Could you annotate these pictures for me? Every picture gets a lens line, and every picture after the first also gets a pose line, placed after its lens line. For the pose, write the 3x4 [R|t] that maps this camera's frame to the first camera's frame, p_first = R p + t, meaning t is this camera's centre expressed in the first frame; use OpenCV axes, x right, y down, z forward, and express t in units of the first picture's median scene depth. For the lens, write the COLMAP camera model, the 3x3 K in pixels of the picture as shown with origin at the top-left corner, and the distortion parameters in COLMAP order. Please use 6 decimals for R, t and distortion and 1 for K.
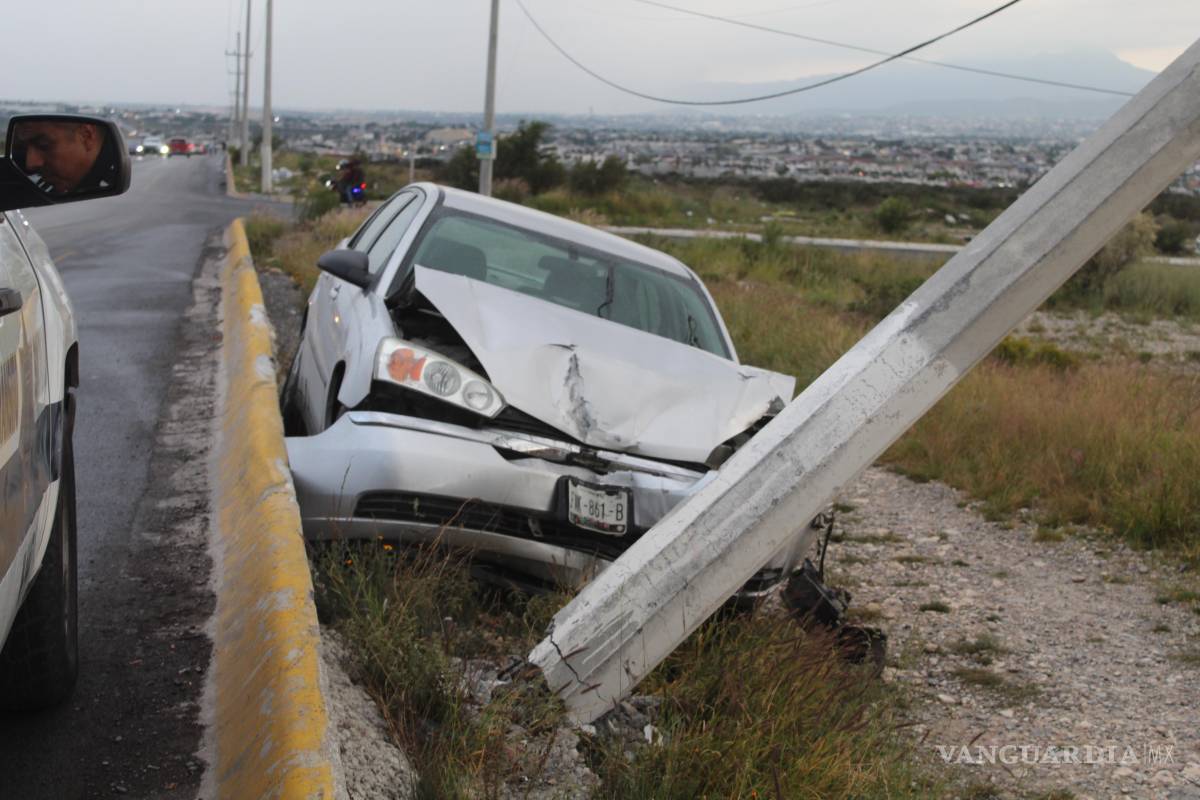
lens RADIAL K [[2028.1, 0, 593.1], [0, 2028.1, 398.0], [0, 0, 1]] dist [0.023786, 0.000000]
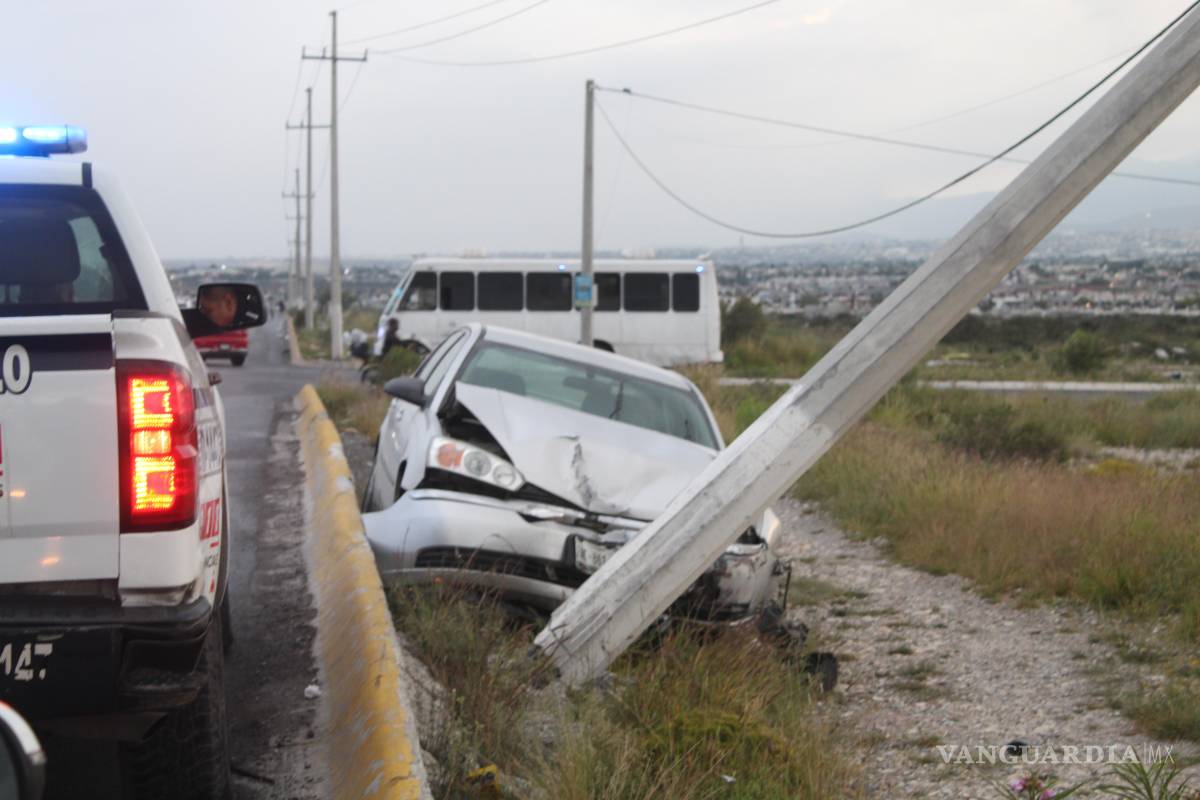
lens RADIAL K [[2661.2, 0, 602.5], [0, 2661.2, 401.1], [0, 0, 1]] dist [0.068580, 0.000000]
pose [[0.997248, -0.043854, -0.059776, 0.090247], [0.038827, 0.995808, -0.082817, 0.077121], [0.063157, 0.080268, 0.994770, -0.585315]]
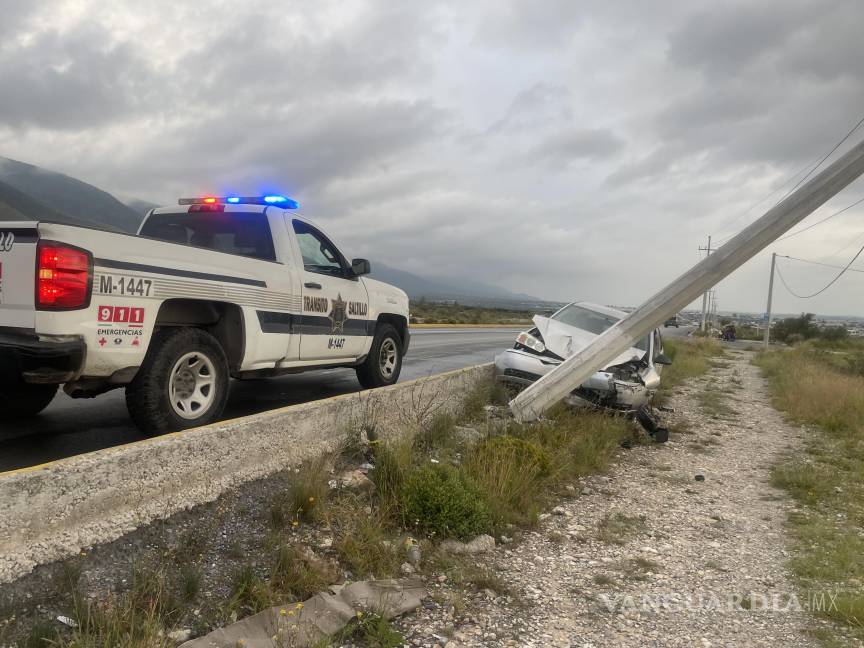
lens RADIAL K [[659.0, 0, 426.0], [0, 659.0, 319.1], [0, 0, 1]] dist [0.061289, -0.034184]
pose [[0.822891, 0.025064, -0.567646, 0.369019], [-0.099041, 0.990060, -0.099860, 0.072475], [0.559501, 0.138394, 0.817194, -0.104914]]
